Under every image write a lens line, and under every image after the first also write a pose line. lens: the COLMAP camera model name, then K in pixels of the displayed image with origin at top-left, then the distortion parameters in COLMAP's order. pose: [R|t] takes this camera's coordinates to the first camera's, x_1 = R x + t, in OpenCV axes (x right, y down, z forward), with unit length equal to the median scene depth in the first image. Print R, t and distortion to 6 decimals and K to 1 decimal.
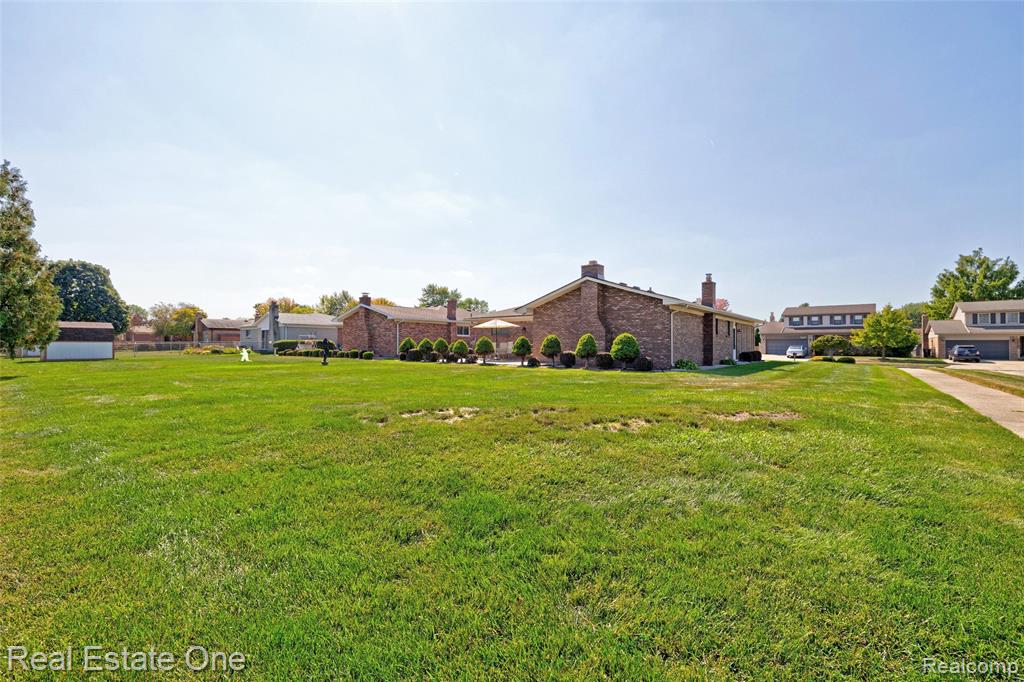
lens RADIAL K [[439.0, 0, 504.8], [0, 439.0, 342.6], [0, 0, 1]] dist [-0.002498, -0.000033]
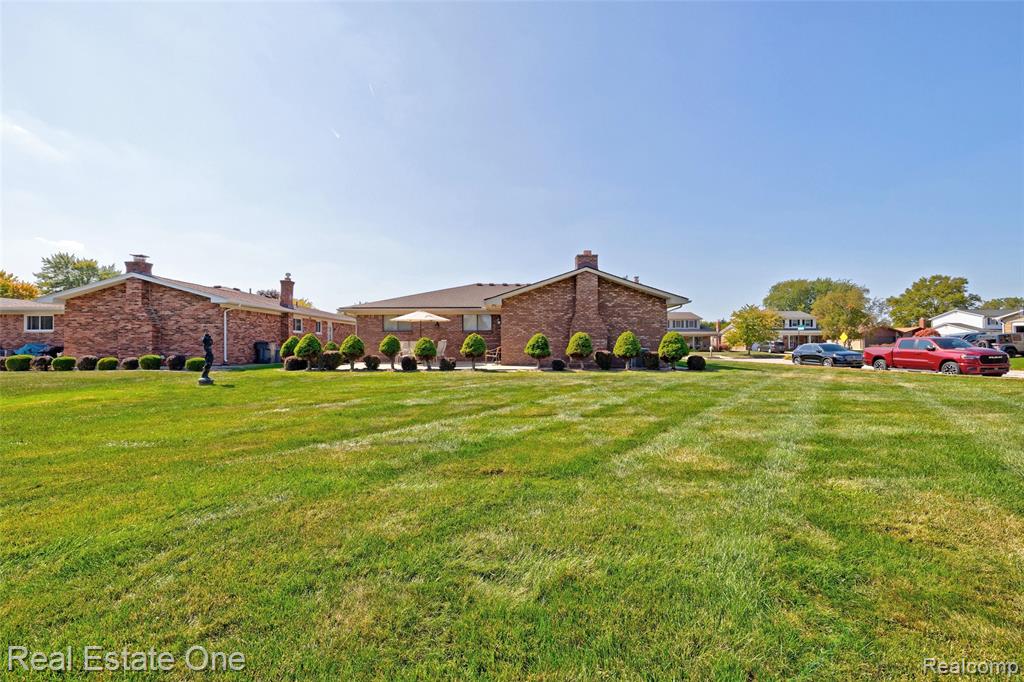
lens RADIAL K [[439.0, 0, 505.0], [0, 439.0, 341.7], [0, 0, 1]] dist [-0.002498, -0.000033]
pose [[0.775008, -0.002595, 0.631946, -0.474949], [0.000743, 0.999995, 0.003194, -0.001695], [-0.631950, -0.002006, 0.775006, 0.382751]]
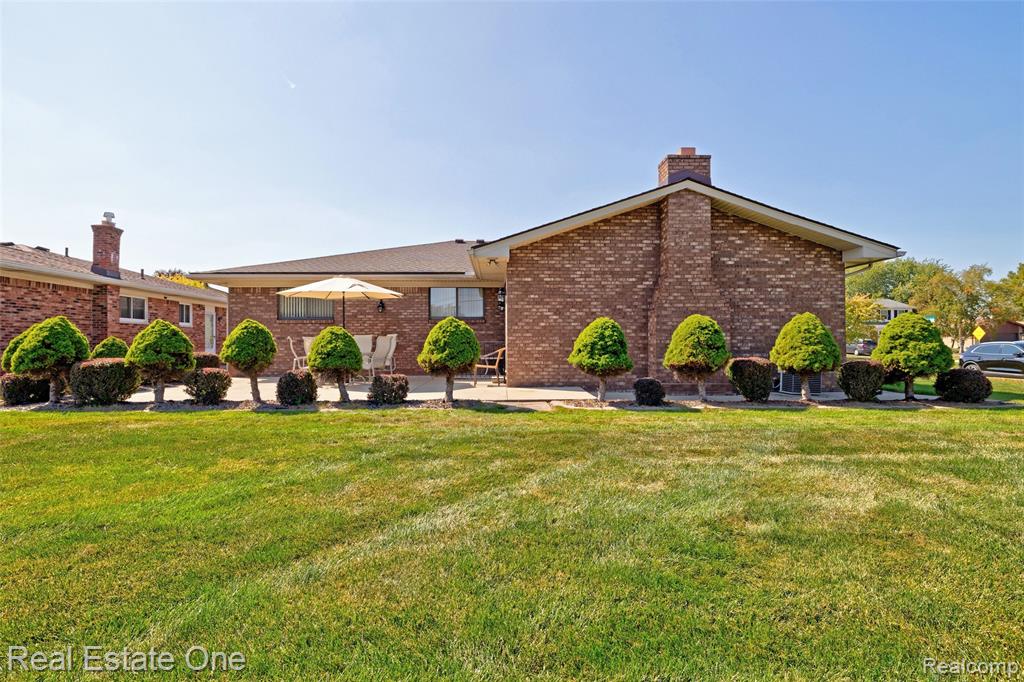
lens RADIAL K [[535.9, 0, 509.7], [0, 535.9, 341.7], [0, 0, 1]] dist [-0.000262, 0.001165]
pose [[0.750325, -0.004156, 0.661056, -0.267651], [0.000692, 0.999985, 0.005501, 0.002339], [-0.661069, -0.003670, 0.750316, 0.675943]]
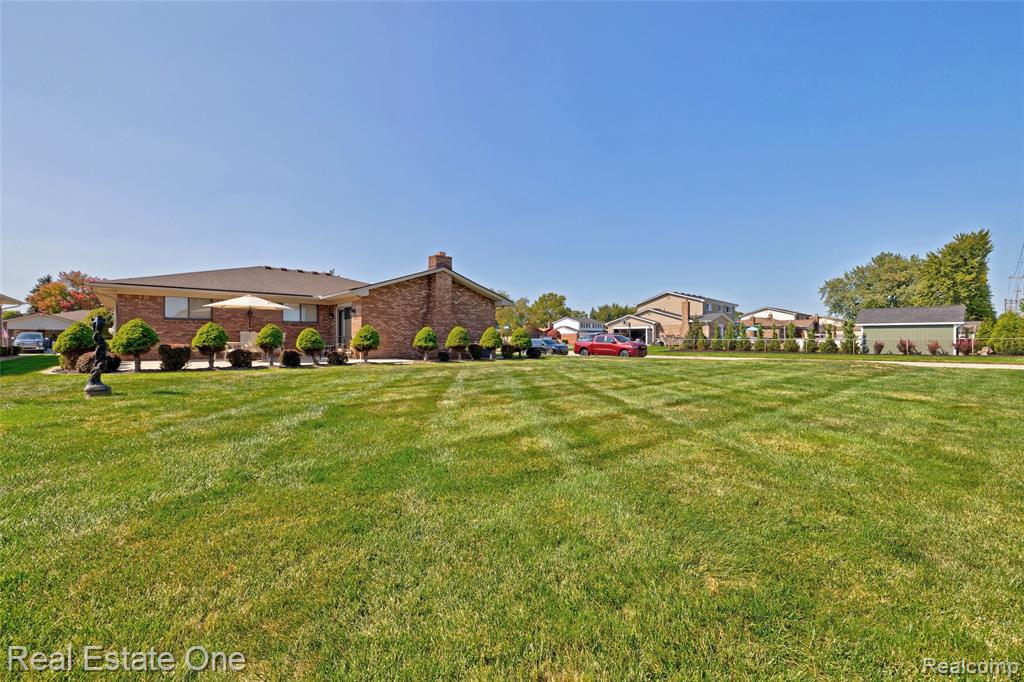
lens RADIAL K [[439.0, 0, 511.1], [0, 439.0, 337.6], [0, 0, 1]] dist [-0.002498, -0.000033]
pose [[0.147712, 0.001224, 0.989030, -0.711826], [-0.009349, 0.999956, 0.000159, 0.004427], [-0.988986, -0.009269, 0.147717, 0.658156]]
